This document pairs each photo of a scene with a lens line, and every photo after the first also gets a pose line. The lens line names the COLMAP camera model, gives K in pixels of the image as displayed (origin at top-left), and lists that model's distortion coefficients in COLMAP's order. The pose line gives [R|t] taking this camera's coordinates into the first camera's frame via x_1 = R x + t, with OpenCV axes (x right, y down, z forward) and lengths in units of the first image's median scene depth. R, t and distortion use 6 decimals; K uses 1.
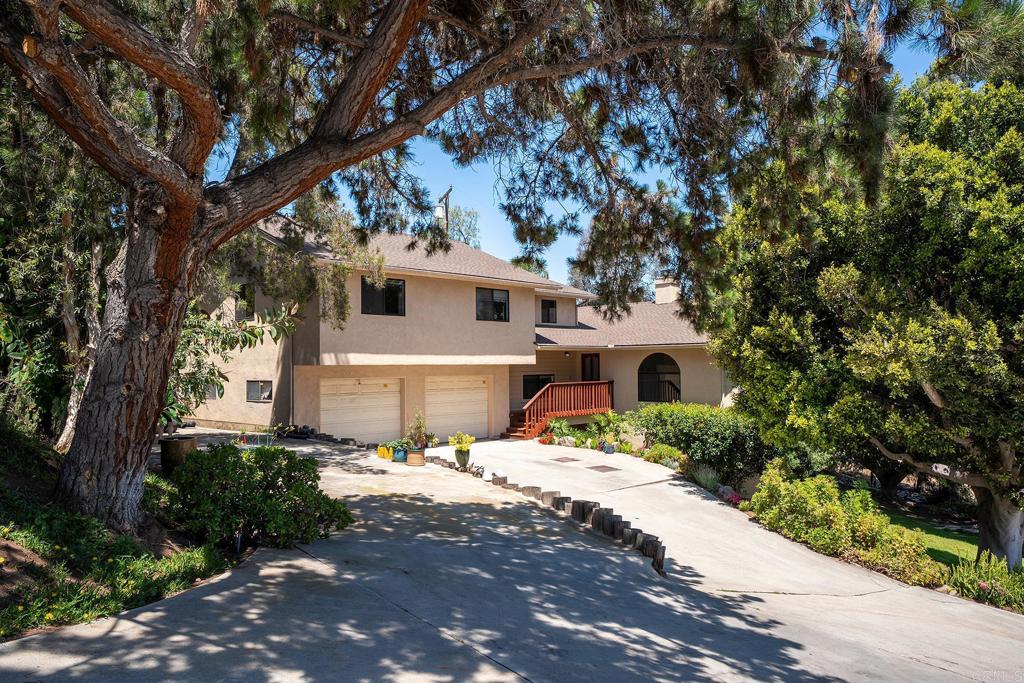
lens RADIAL K [[754.9, 0, 508.2], [0, 754.9, 344.6], [0, 0, 1]] dist [0.006110, 0.001651]
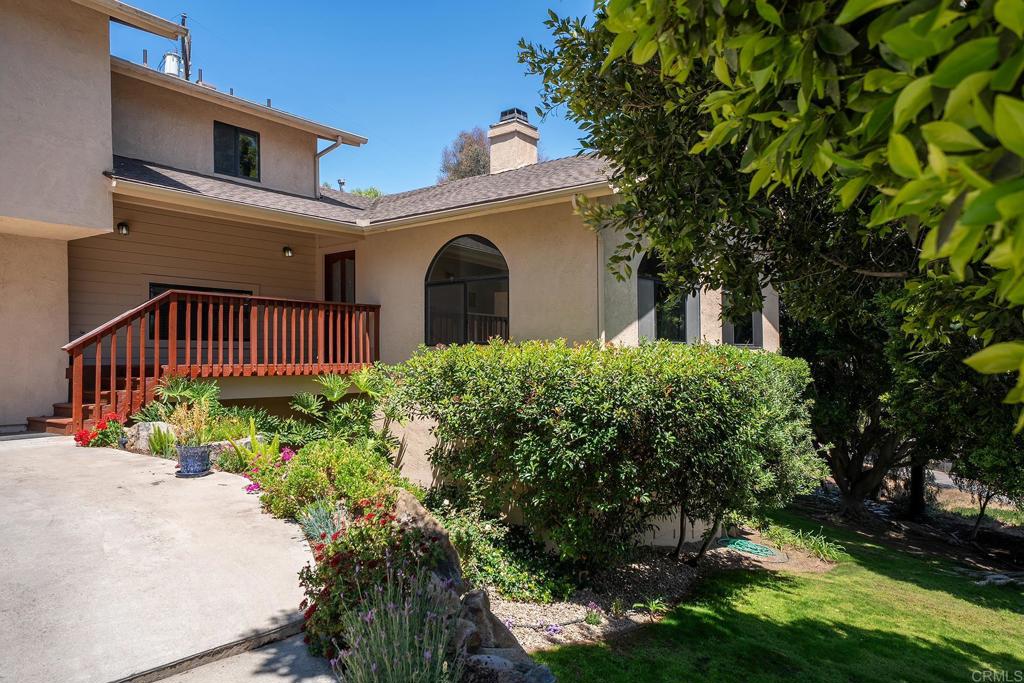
lens RADIAL K [[703.0, 0, 520.1], [0, 703.0, 343.9], [0, 0, 1]] dist [0.040628, 0.000637]
pose [[0.993887, 0.005901, 0.110245, 0.213355], [-0.005088, 0.999958, -0.007656, 0.089300], [-0.110286, 0.007048, 0.993875, 0.672106]]
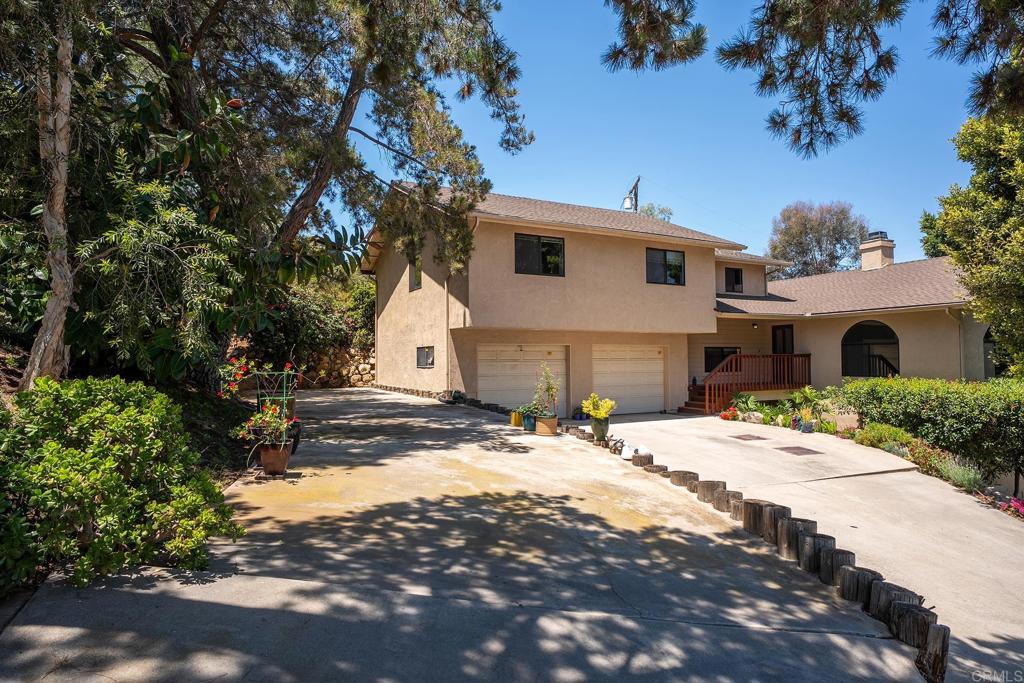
lens RADIAL K [[582.7, 0, 536.4], [0, 582.7, 344.5], [0, 0, 1]] dist [0.051568, 0.002417]
pose [[0.956789, -0.007164, -0.290694, 0.036206], [0.006222, 0.999972, -0.004166, 0.044718], [0.290716, 0.002177, 0.956807, 0.273848]]
